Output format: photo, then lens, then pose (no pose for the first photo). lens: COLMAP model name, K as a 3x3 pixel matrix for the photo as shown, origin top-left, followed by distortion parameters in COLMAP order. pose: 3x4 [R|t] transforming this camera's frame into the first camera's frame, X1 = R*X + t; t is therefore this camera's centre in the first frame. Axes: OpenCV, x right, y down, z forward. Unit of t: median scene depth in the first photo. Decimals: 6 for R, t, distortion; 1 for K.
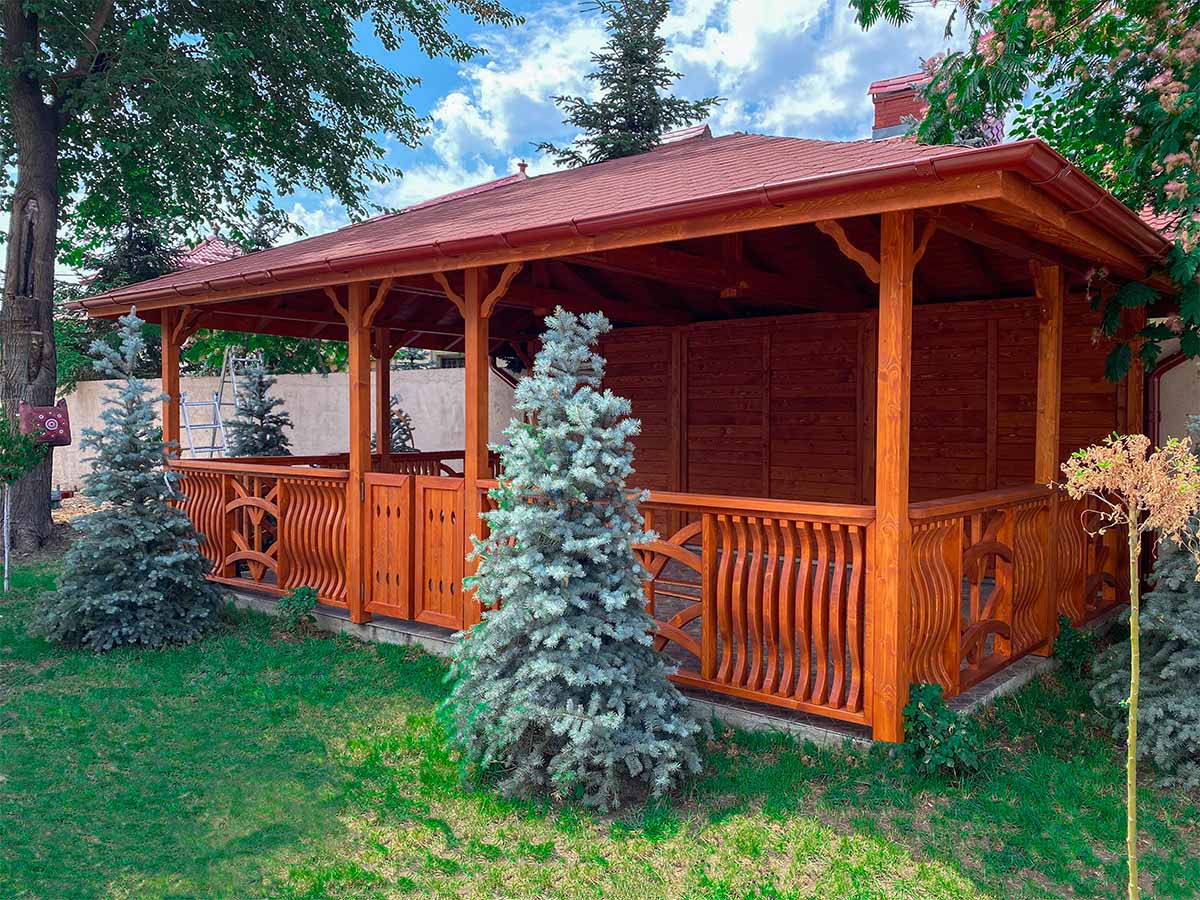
lens RADIAL K [[886.3, 0, 600.0], [0, 886.3, 450.0], [0, 0, 1]] dist [0.033820, -0.004049]
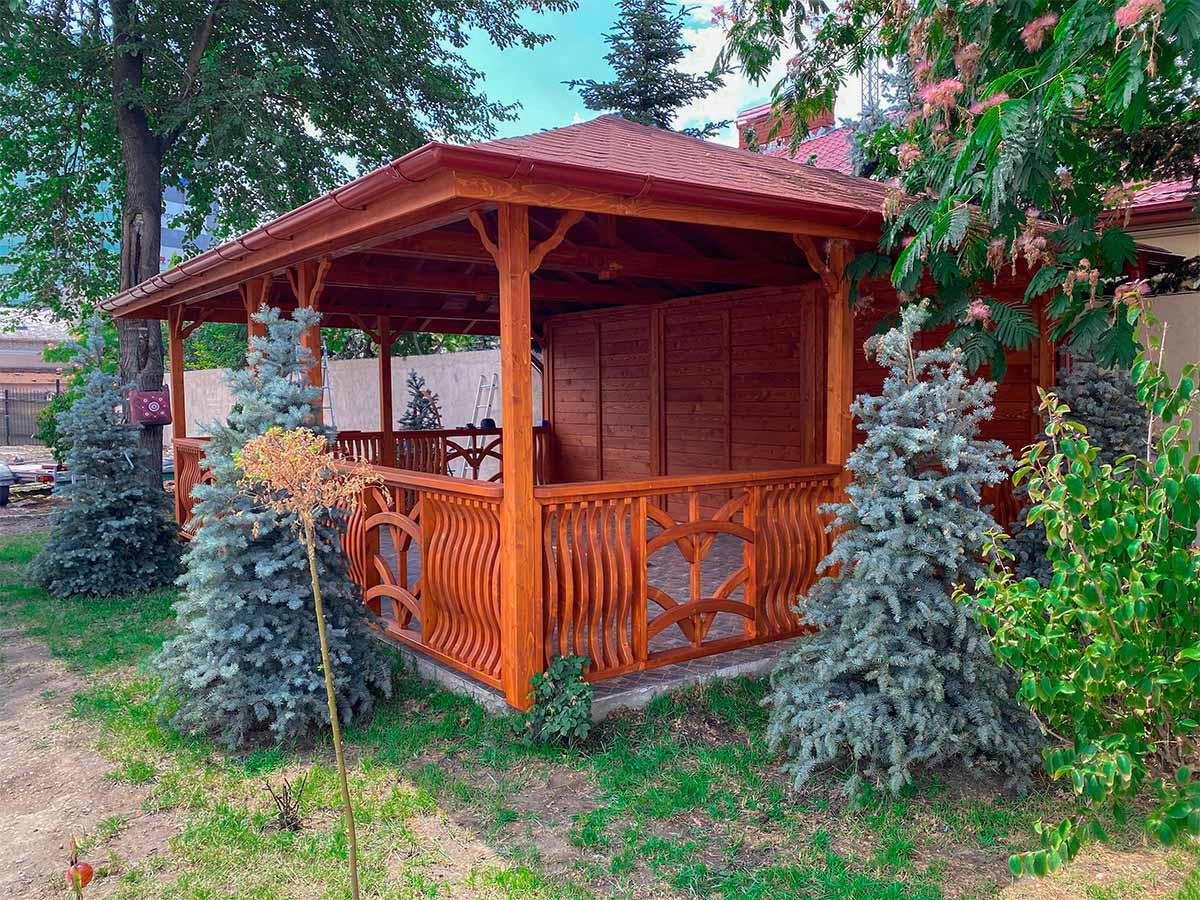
lens RADIAL K [[886.3, 0, 600.0], [0, 886.3, 450.0], [0, 0, 1]] dist [0.033820, -0.004049]
pose [[0.971795, 0.002109, -0.235819, 0.283139], [0.004812, 0.999574, 0.028770, -0.003620], [0.235780, -0.029093, 0.971371, 0.002912]]
